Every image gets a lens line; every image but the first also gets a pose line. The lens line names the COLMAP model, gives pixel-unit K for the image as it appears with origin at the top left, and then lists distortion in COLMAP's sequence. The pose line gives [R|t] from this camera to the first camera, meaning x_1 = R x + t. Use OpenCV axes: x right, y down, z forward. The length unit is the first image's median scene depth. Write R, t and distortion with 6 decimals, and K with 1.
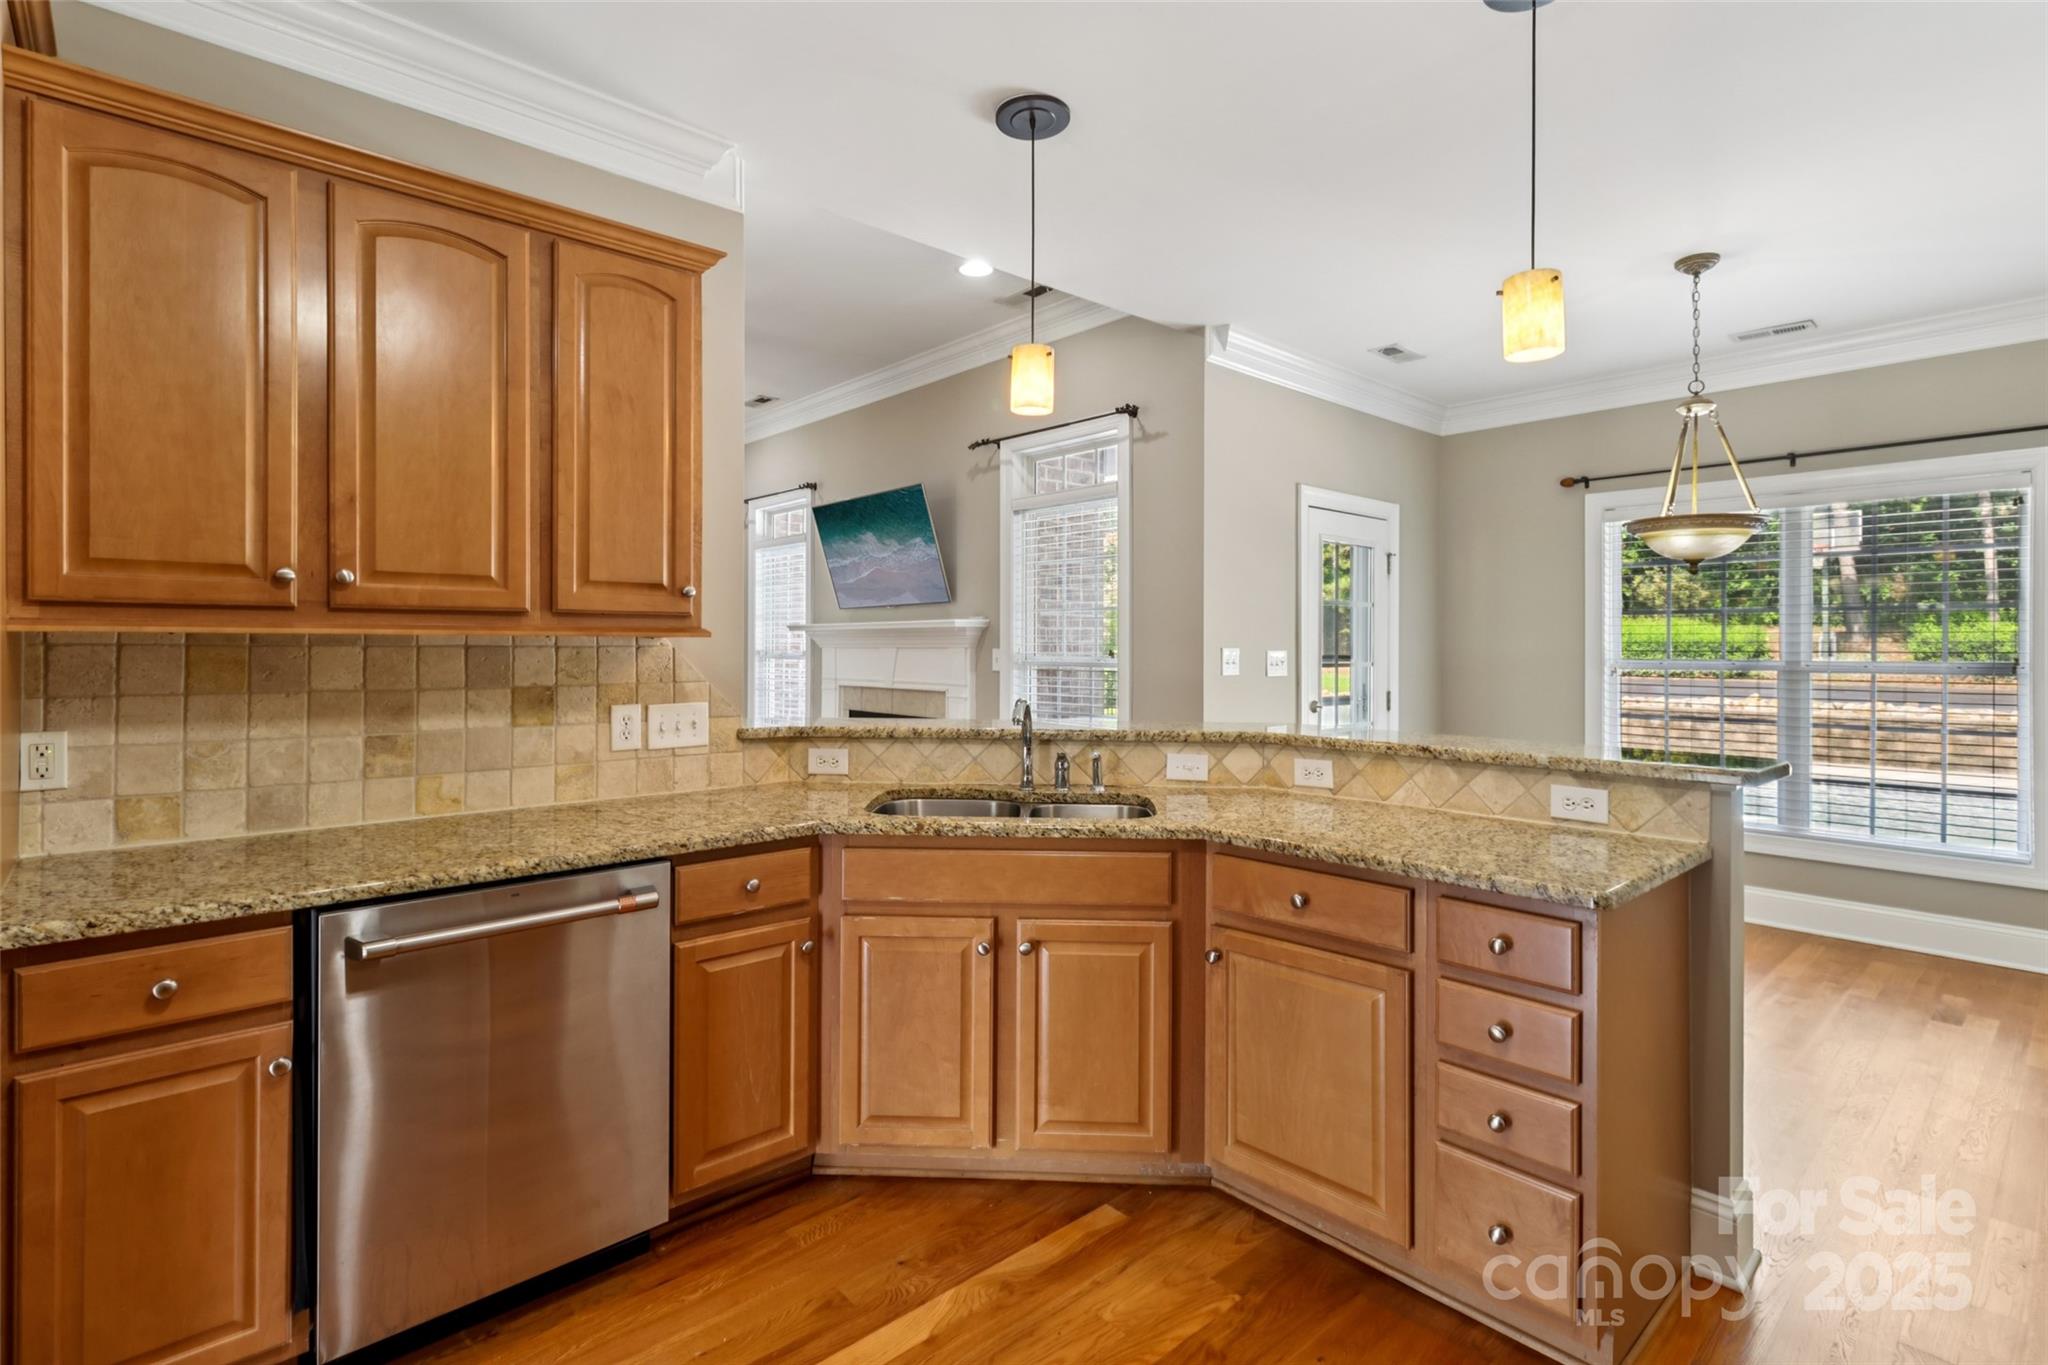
lens RADIAL K [[974.9, 0, 1039.9], [0, 974.9, 647.9], [0, 0, 1]] dist [0.001284, 0.001440]
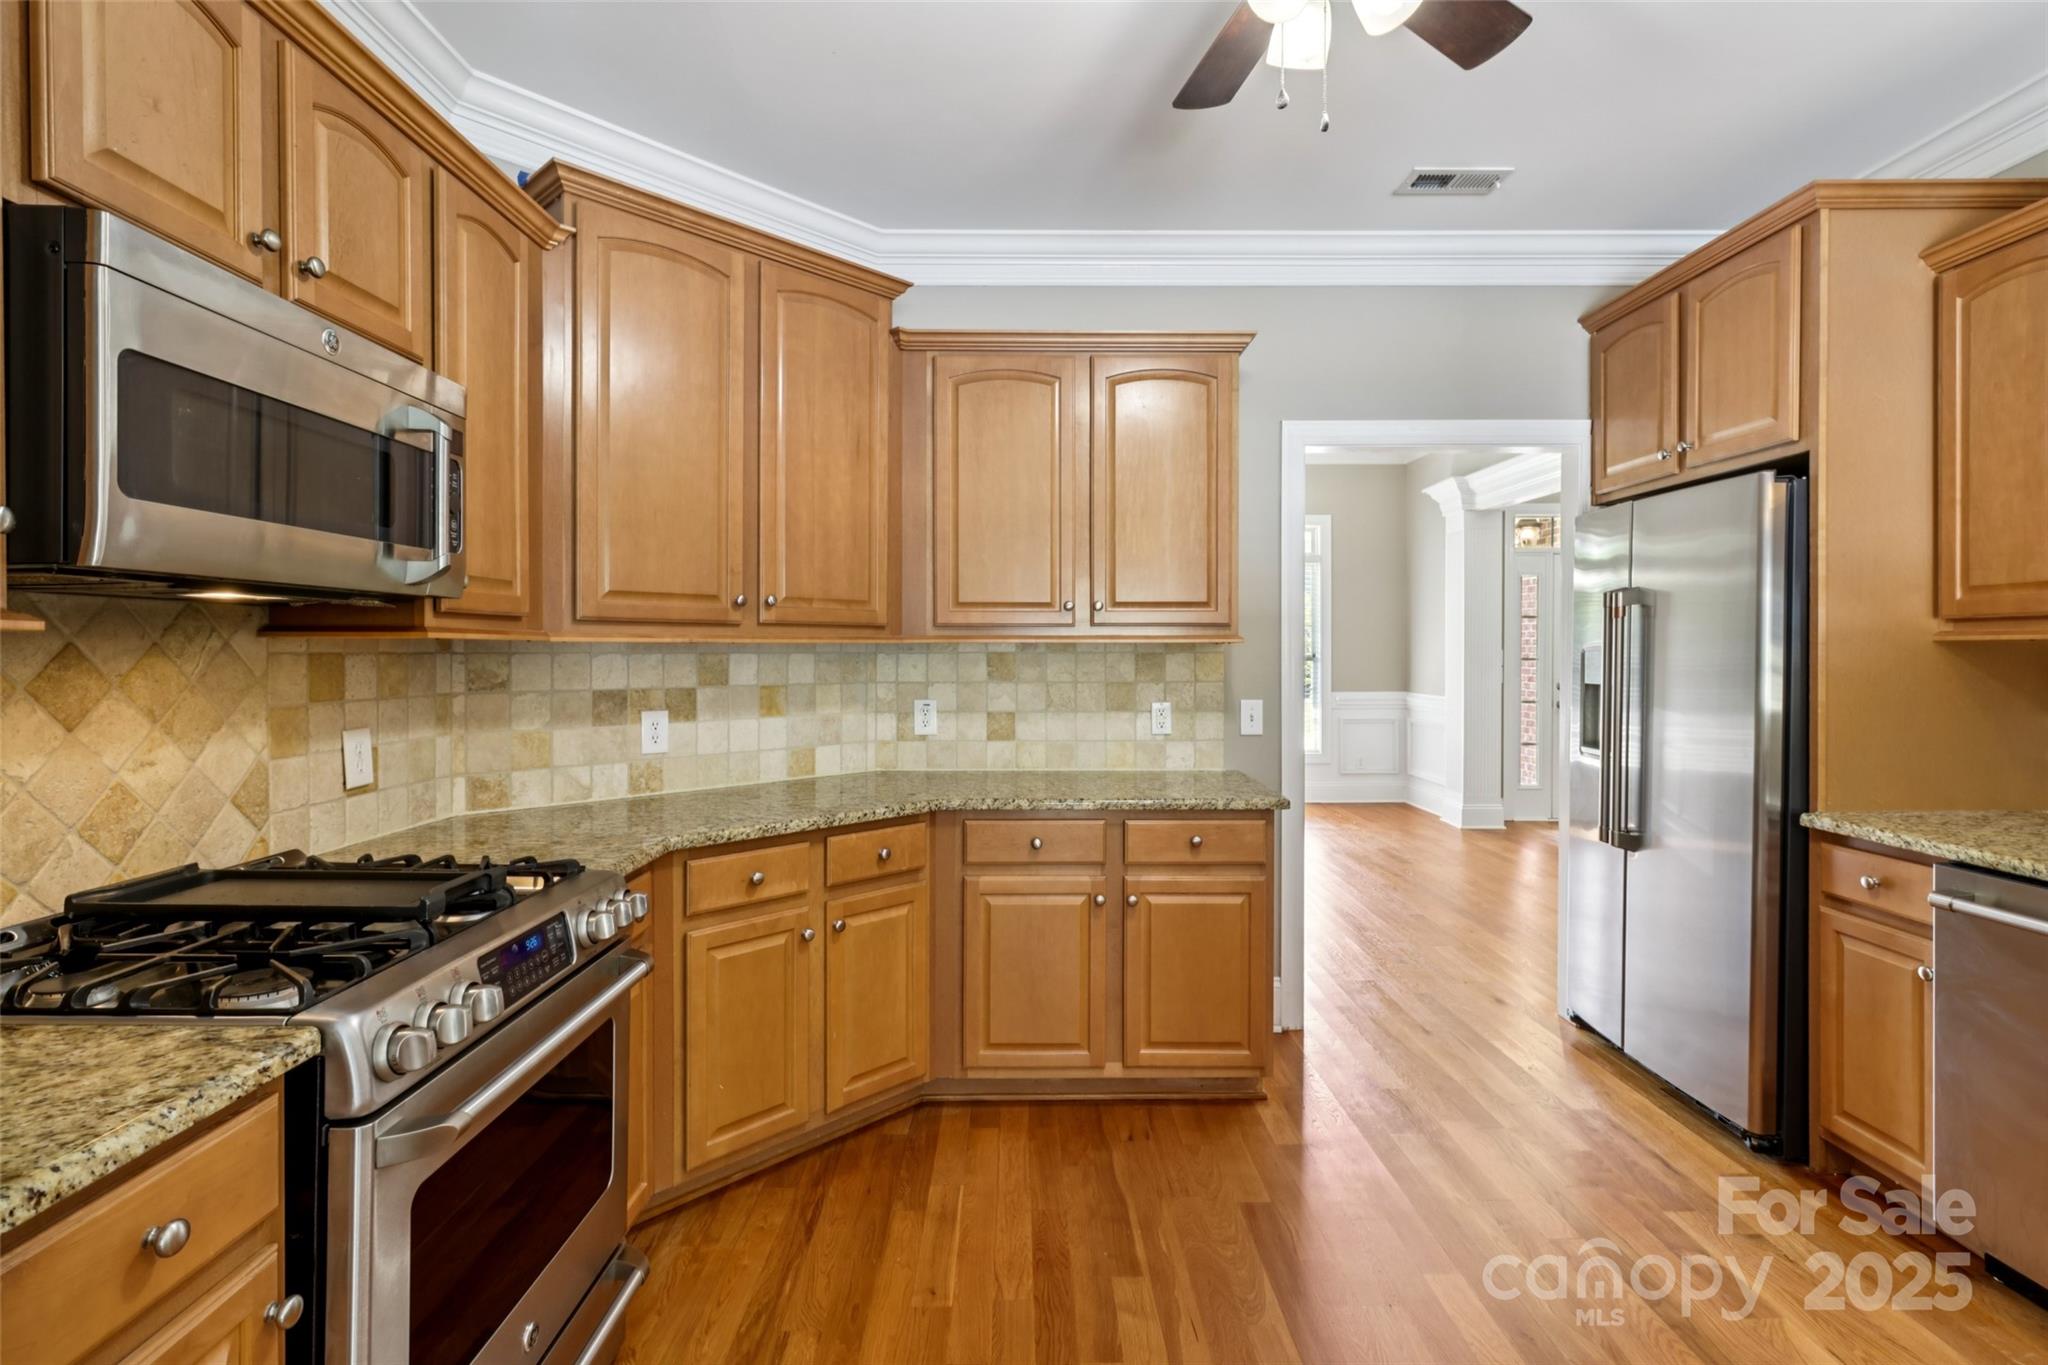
lens RADIAL K [[974.9, 0, 1026.7], [0, 974.9, 658.1], [0, 0, 1]] dist [0.001284, 0.001440]
pose [[-0.664918, 0.003332, -0.746909, 0.492195], [-0.003290, 0.999967, 0.007390, 0.001685], [0.746910, 0.007371, -0.664885, 0.482026]]
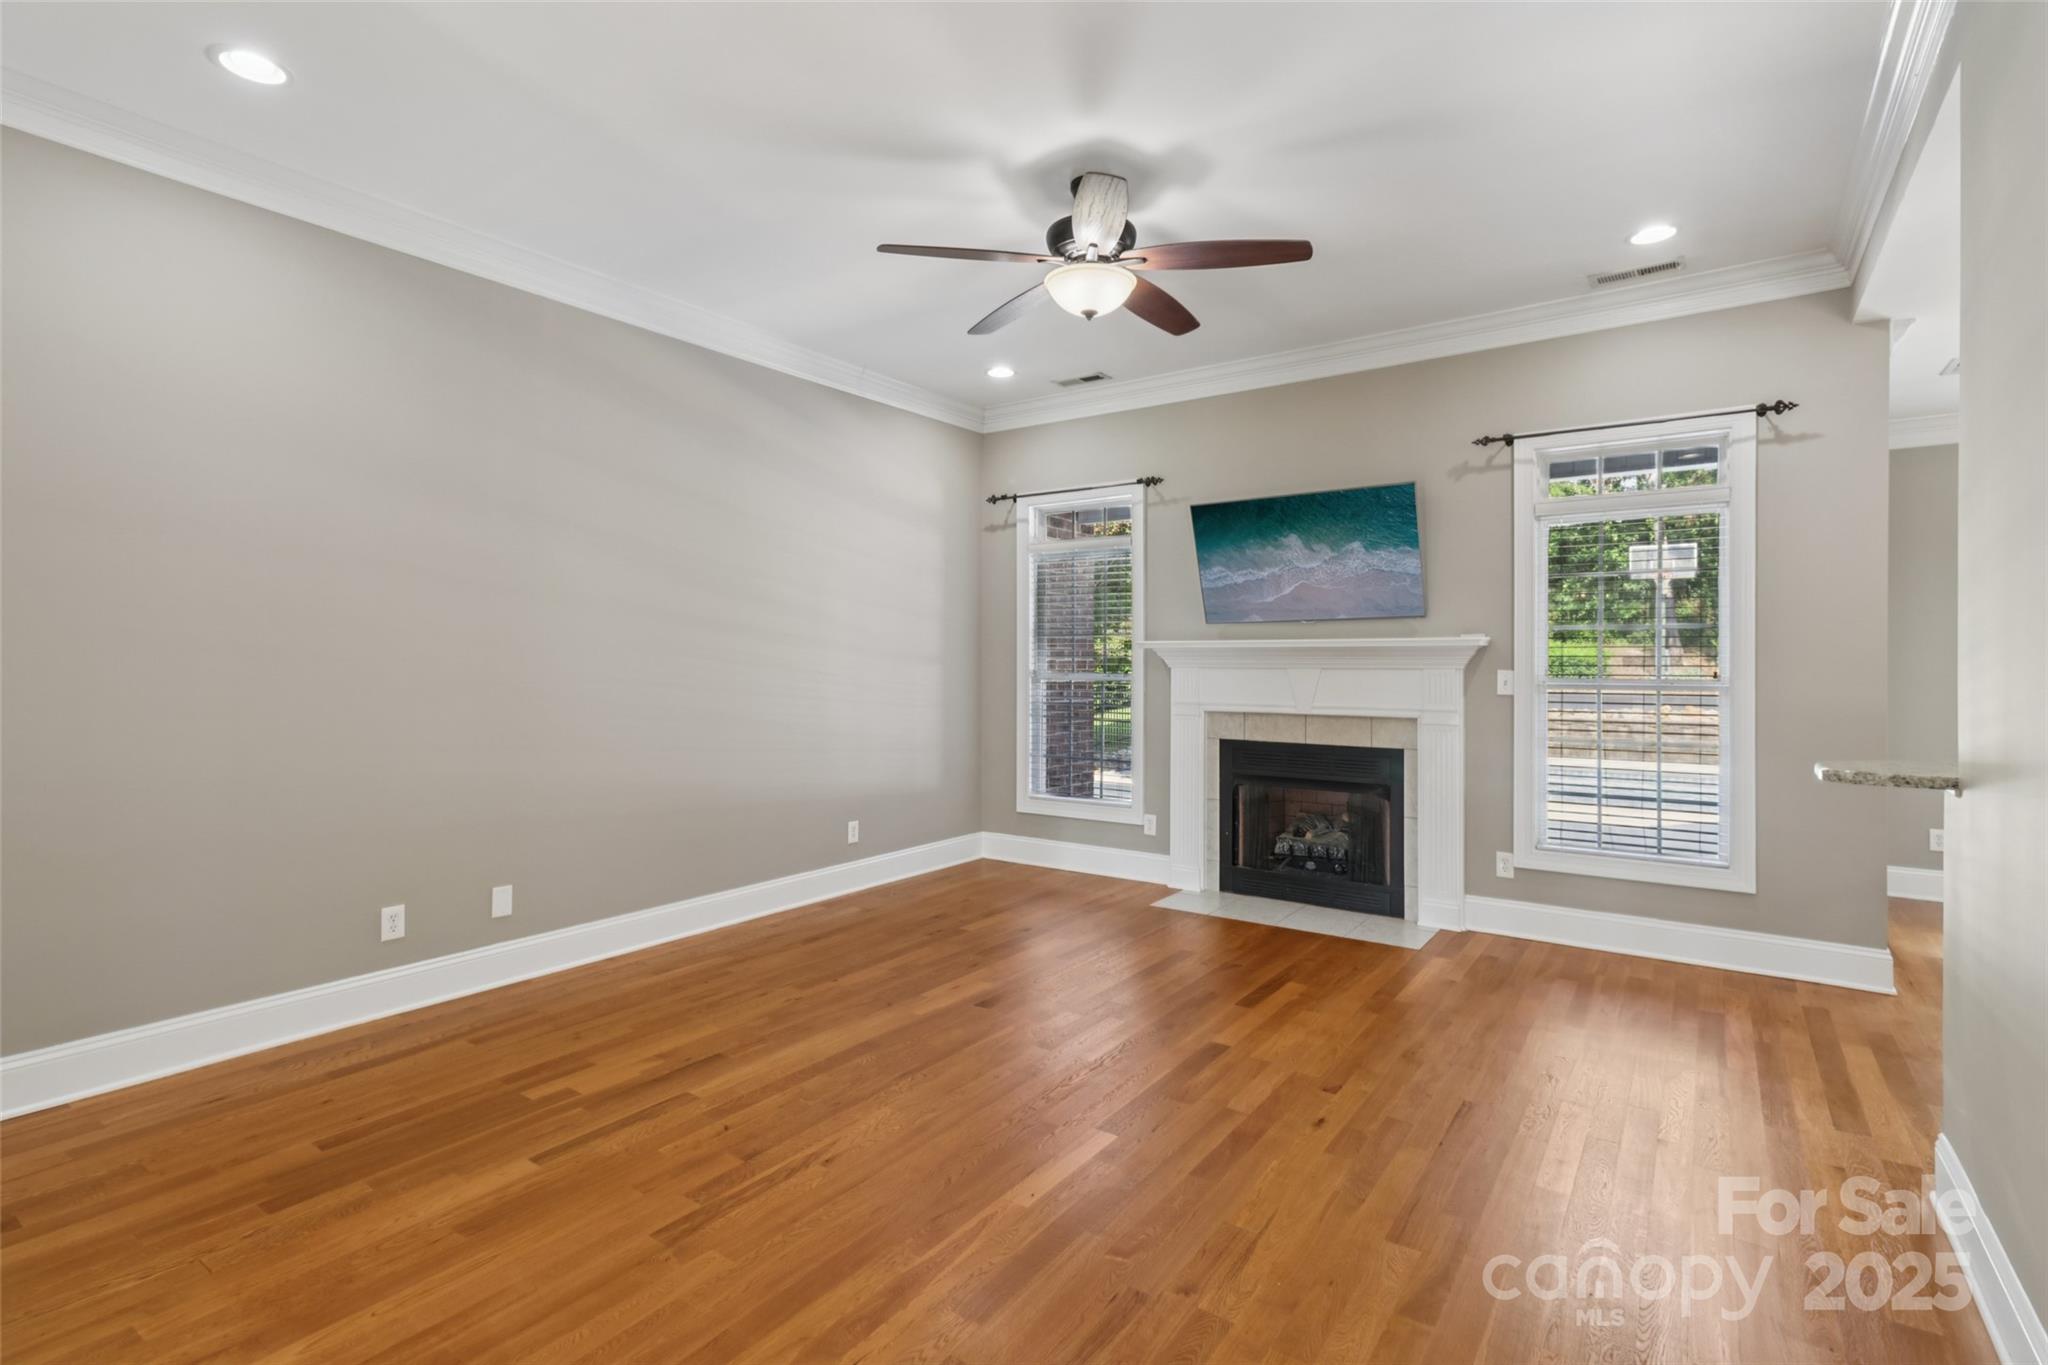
lens RADIAL K [[974.9, 0, 1028.4], [0, 974.9, 668.2], [0, 0, 1]] dist [0.001284, 0.001440]
pose [[0.977323, -0.002147, 0.211742, -1.091469], [0.000640, 0.999974, 0.007187, -0.013604], [-0.211752, -0.006889, 0.977299, 0.371315]]
